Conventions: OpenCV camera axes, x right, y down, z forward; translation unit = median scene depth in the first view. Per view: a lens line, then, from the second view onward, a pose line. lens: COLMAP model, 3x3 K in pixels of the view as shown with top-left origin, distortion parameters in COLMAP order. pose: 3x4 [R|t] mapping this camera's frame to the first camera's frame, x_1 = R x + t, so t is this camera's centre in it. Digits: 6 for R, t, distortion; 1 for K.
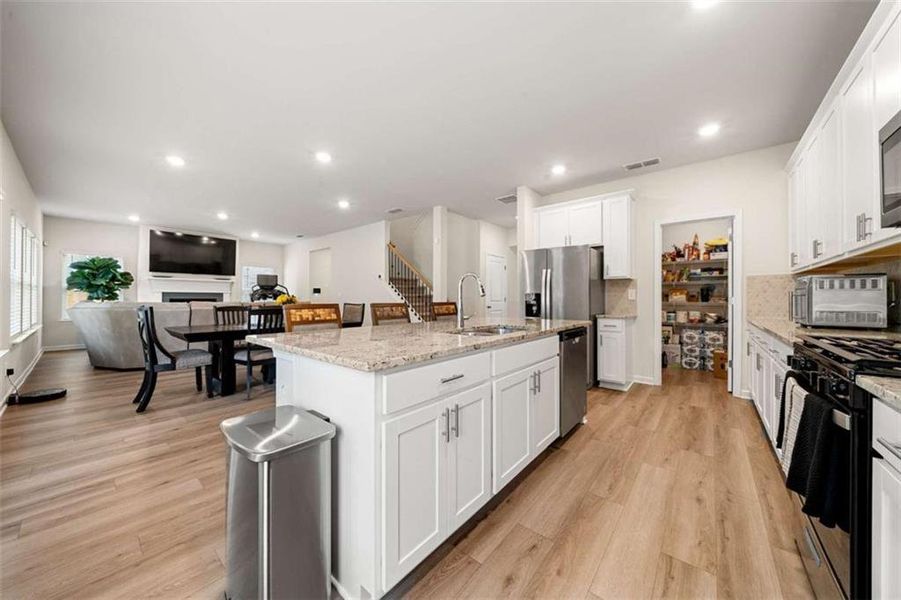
lens RADIAL K [[313.2, 0, 451.3], [0, 313.2, 297.2], [0, 0, 1]] dist [-0.006854, 0.000657]
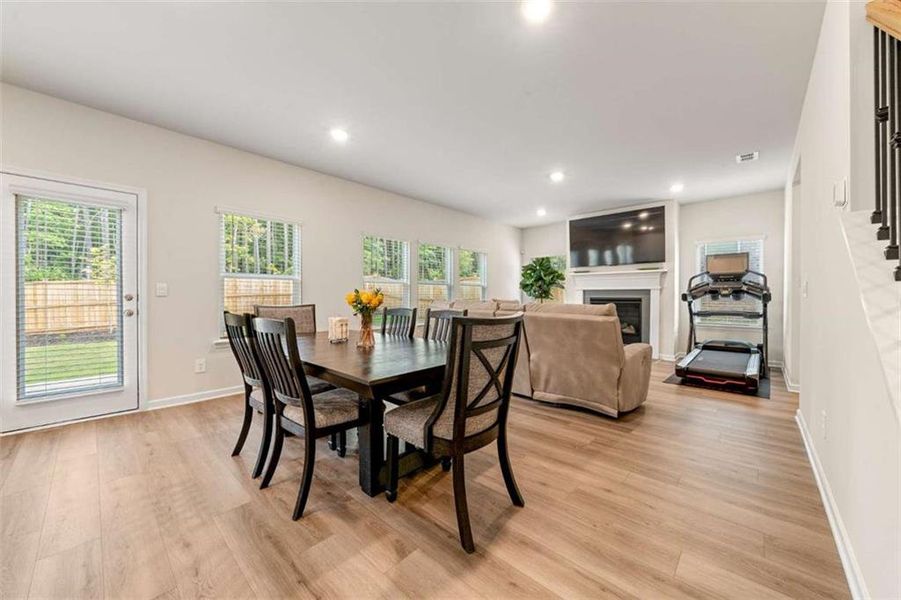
lens RADIAL K [[337.8, 0, 456.4], [0, 337.8, 296.8], [0, 0, 1]] dist [-0.006413, 0.000689]
pose [[-0.039857, -0.001936, -0.999203, 0.017079], [0.001817, 0.999996, -0.002010, 0.005551], [0.999204, -0.001896, -0.039854, 1.091538]]
